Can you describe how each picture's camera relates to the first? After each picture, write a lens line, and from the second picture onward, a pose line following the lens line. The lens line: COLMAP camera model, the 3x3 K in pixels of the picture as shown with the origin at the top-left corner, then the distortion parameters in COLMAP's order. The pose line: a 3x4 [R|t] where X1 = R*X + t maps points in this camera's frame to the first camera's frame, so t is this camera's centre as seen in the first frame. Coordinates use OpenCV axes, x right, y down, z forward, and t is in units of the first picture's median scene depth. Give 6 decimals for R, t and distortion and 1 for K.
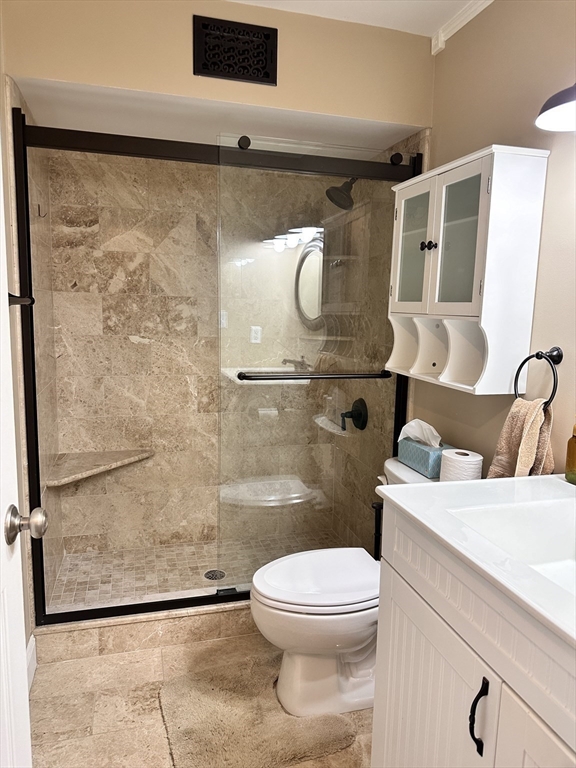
lens RADIAL K [[537.8, 0, 286.8], [0, 537.8, 383.7], [0, 0, 1]] dist [-0.002306, -0.001732]
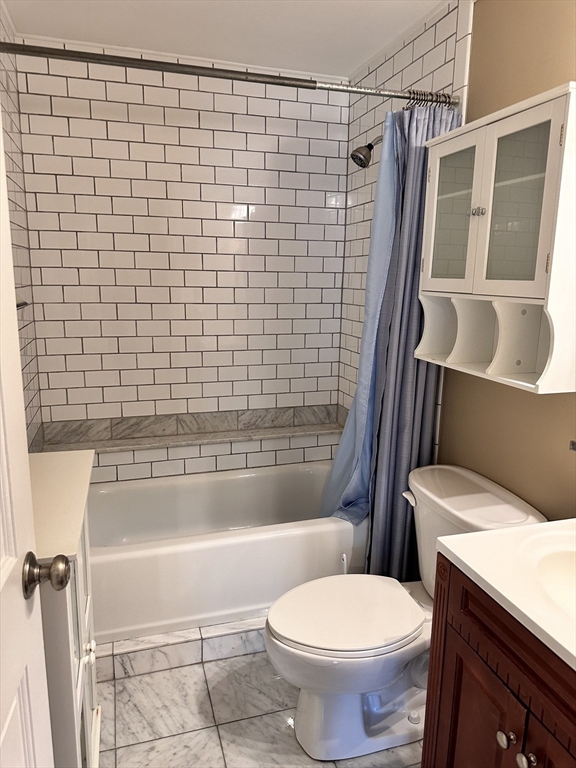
lens RADIAL K [[537.8, 0, 288.2], [0, 537.8, 383.8], [0, 0, 1]] dist [-0.002306, -0.001732]
pose [[0.999558, 0.006290, 0.029047, -0.046652], [-0.007679, 0.998820, 0.047950, -0.027039], [-0.028711, -0.048152, 0.998427, 0.164196]]
